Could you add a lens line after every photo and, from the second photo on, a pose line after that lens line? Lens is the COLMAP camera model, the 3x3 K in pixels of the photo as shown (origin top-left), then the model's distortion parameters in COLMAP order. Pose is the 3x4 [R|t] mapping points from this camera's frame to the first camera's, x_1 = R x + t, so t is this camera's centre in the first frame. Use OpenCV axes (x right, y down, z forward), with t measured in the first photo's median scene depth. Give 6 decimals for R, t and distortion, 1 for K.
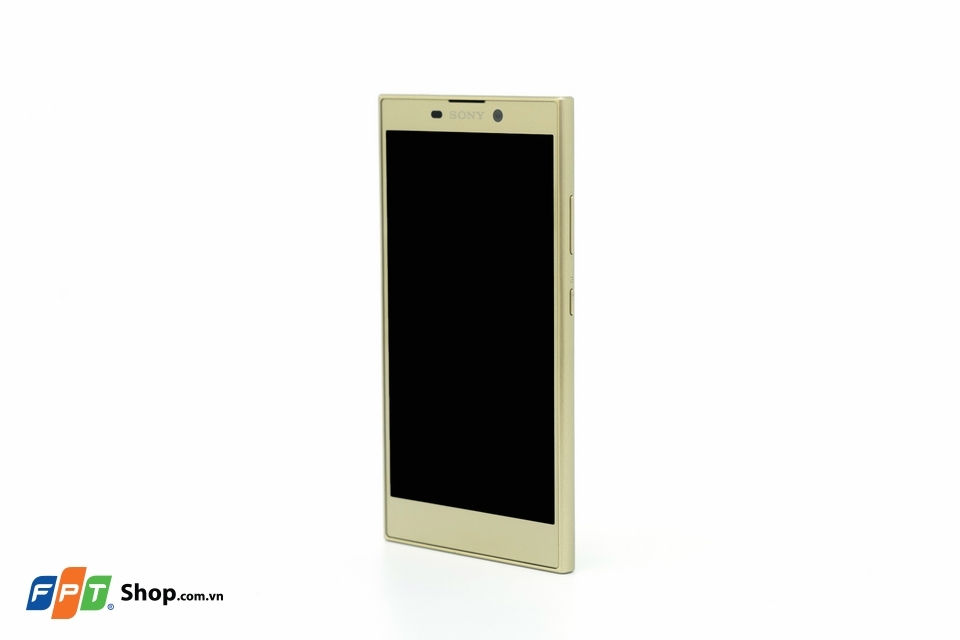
lens RADIAL K [[2297.3, 0, 480.0], [0, 2297.3, 320.0], [0, 0, 1]] dist [-0.014445, -0.009230]
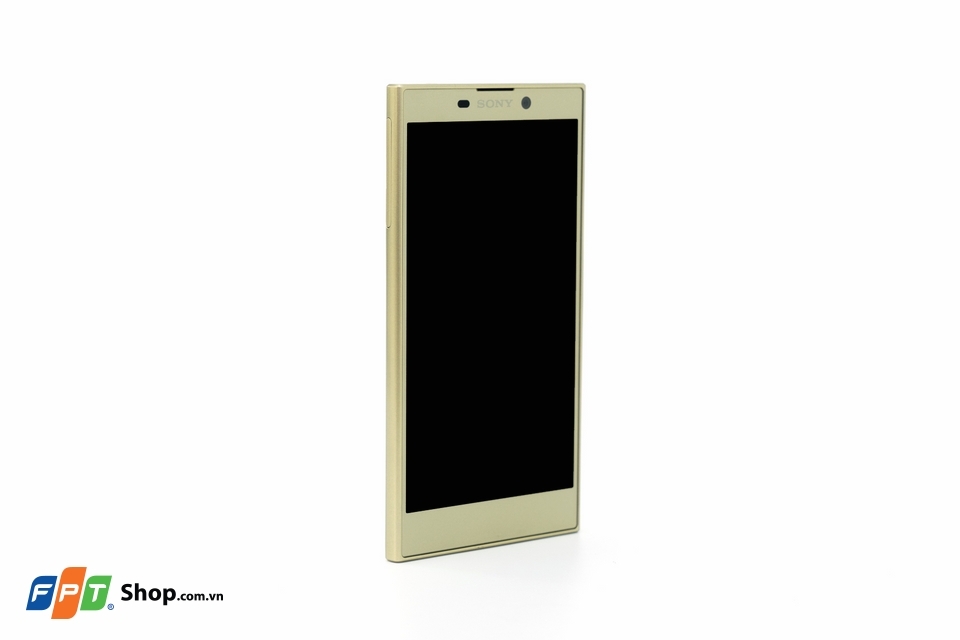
lens RADIAL K [[2297.3, 0, 480.0], [0, 2297.3, 320.0], [0, 0, 1]] dist [-0.014445, -0.009230]
pose [[0.198233, -0.111513, 0.973791, -0.988190], [0.112794, 0.989502, 0.090351, -0.087060], [-0.973643, 0.091927, 0.208730, 0.807597]]
